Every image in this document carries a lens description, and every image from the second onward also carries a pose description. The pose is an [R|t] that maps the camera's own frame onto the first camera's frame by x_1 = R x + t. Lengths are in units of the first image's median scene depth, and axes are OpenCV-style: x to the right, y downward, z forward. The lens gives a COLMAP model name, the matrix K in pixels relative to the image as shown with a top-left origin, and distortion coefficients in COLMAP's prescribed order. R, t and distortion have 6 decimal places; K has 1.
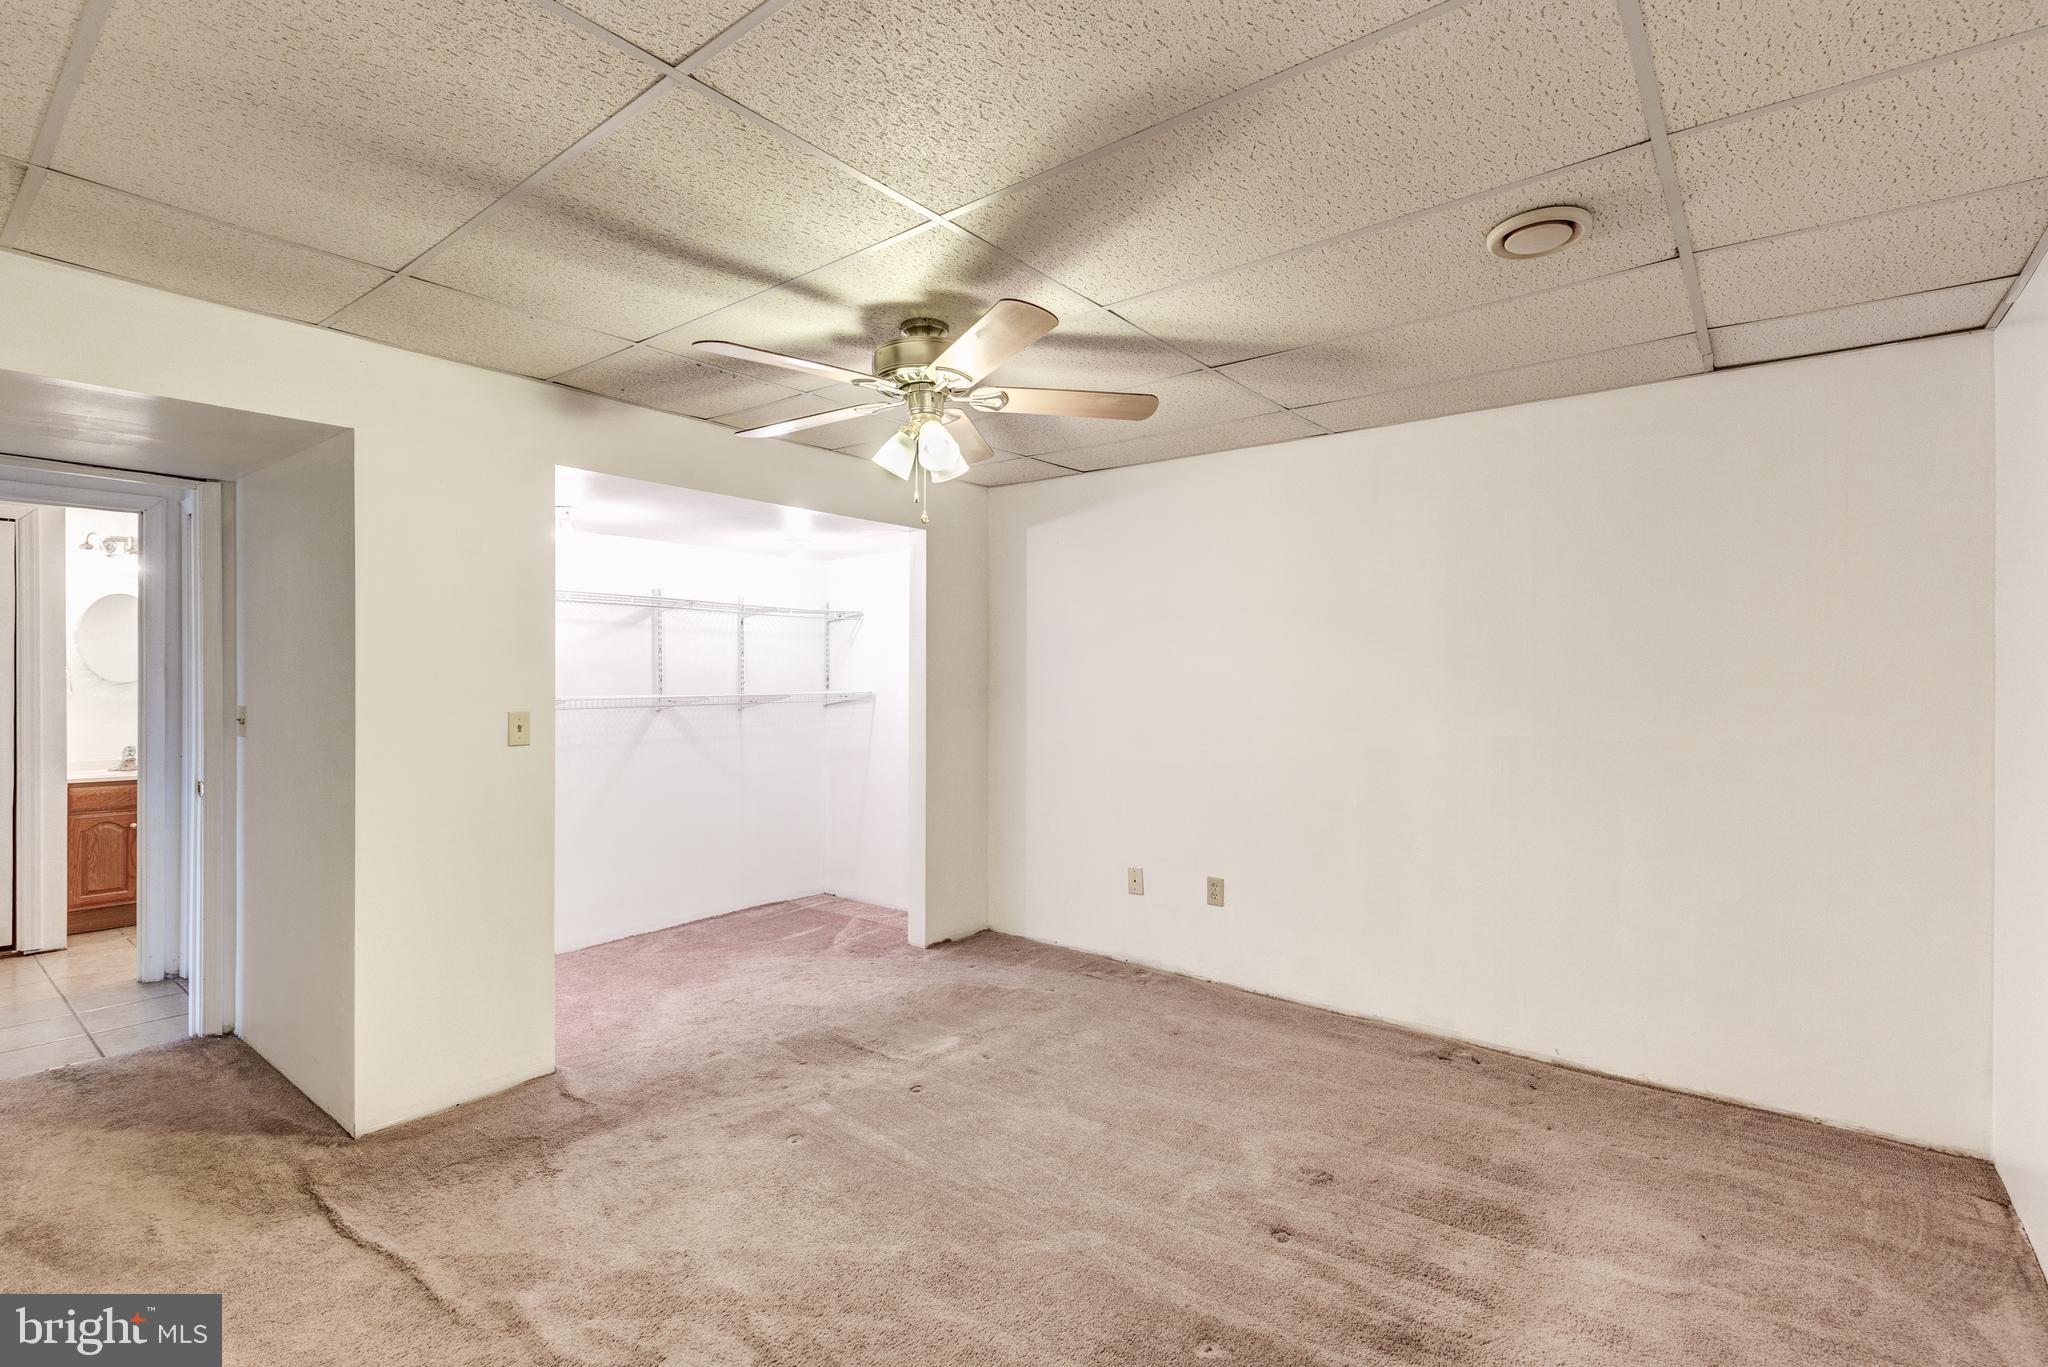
lens RADIAL K [[944.1, 0, 1020.5], [0, 944.1, 674.7], [0, 0, 1]] dist [0.001976, 0.000076]
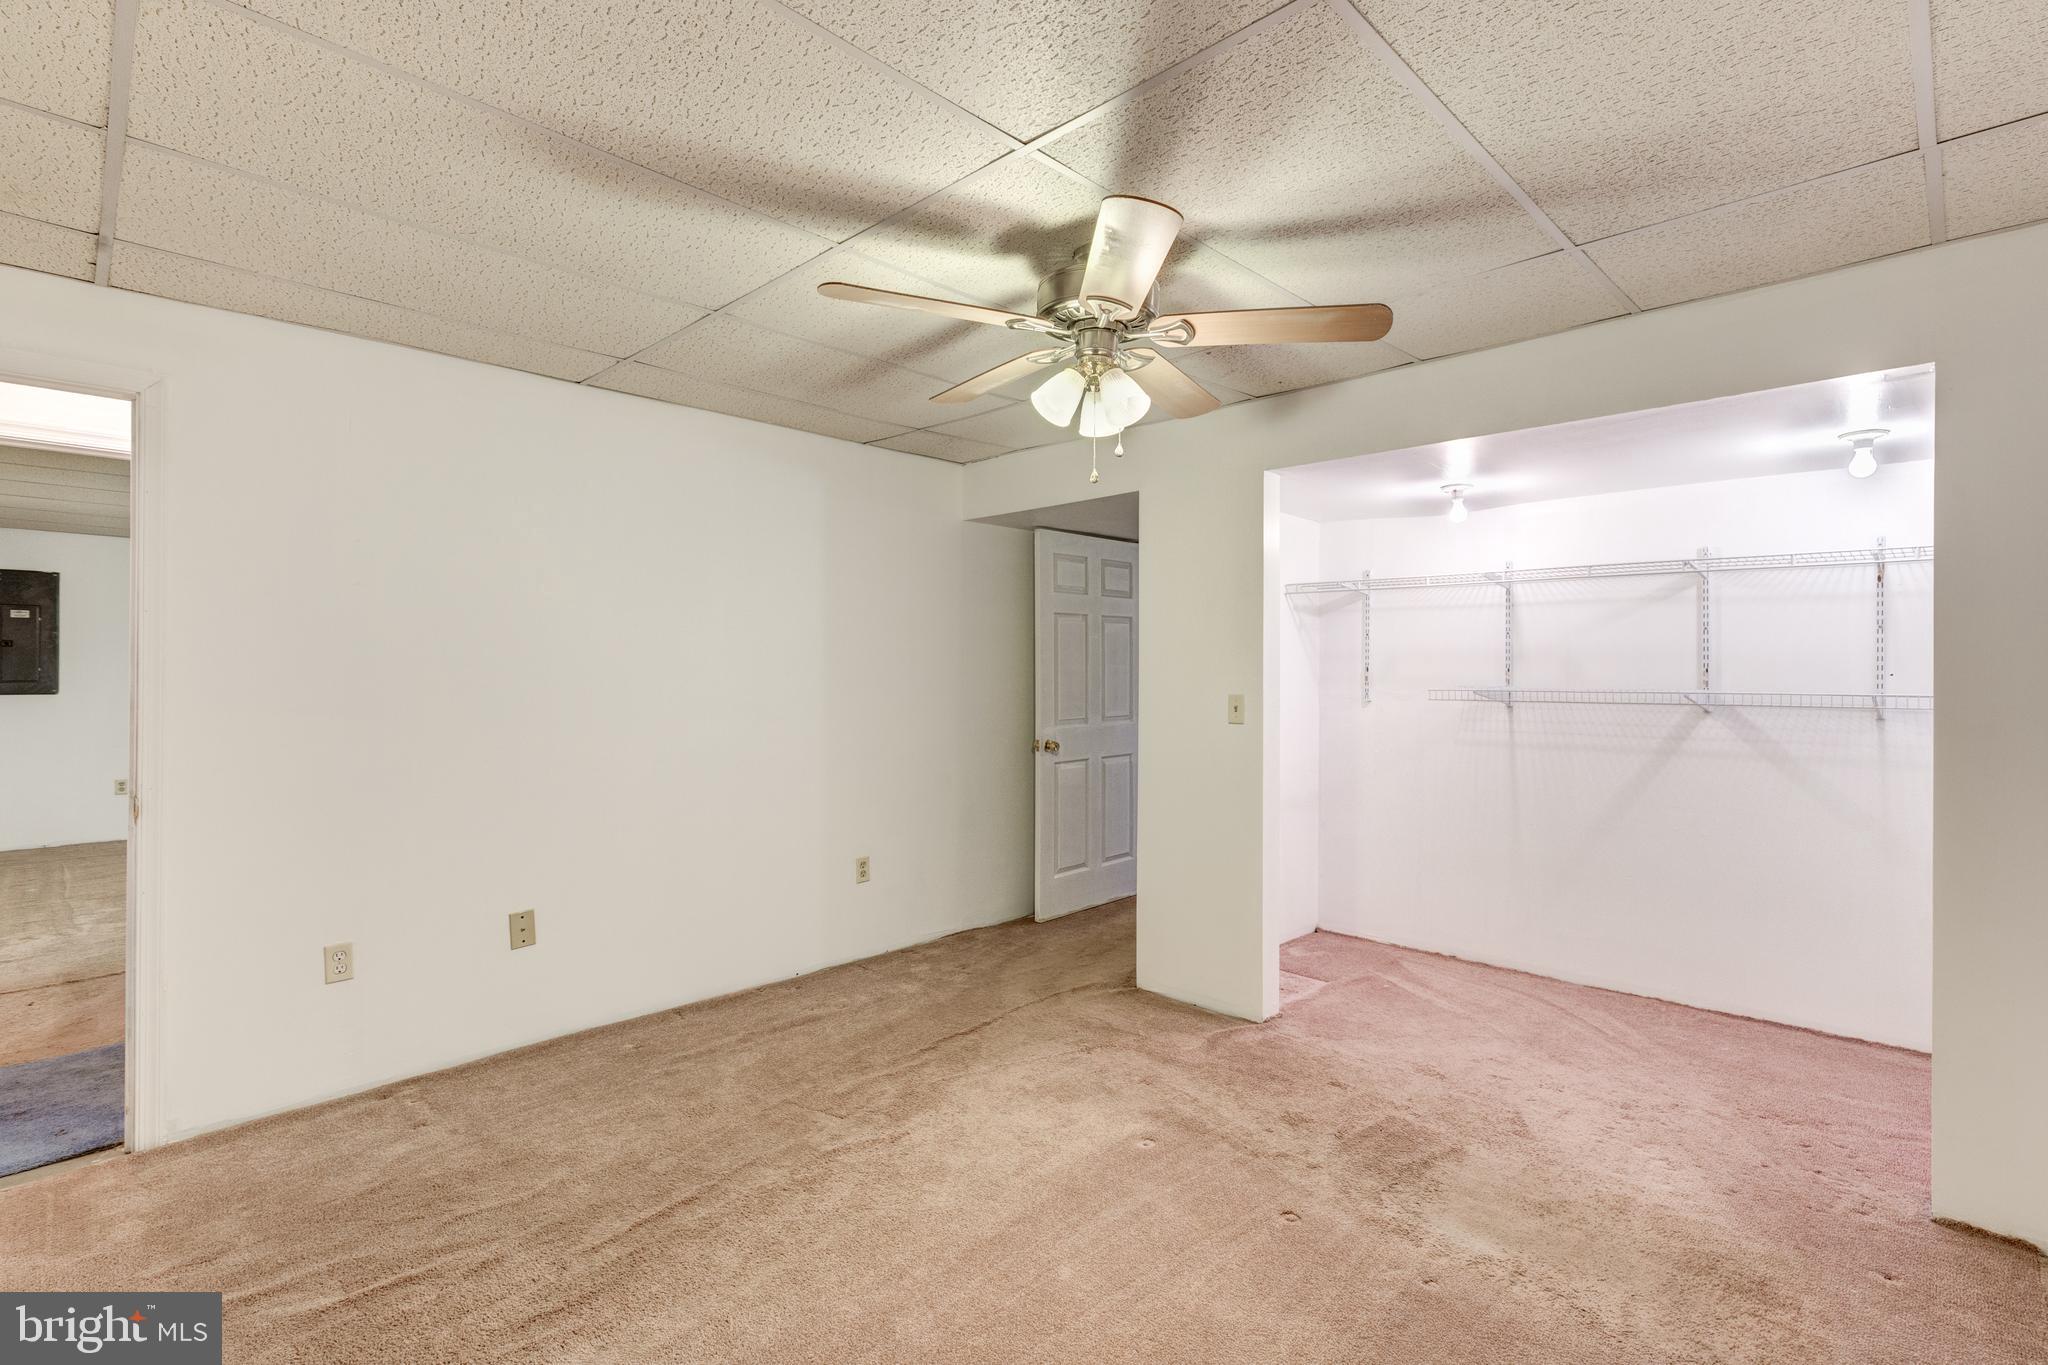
lens RADIAL K [[944.1, 0, 1020.5], [0, 944.1, 673.7], [0, 0, 1]] dist [0.001976, 0.000076]
pose [[-0.105726, 0.004410, -0.994386, 0.519206], [-0.000131, 0.999990, 0.004449, 0.006221], [0.994395, 0.000600, -0.105724, 0.692078]]
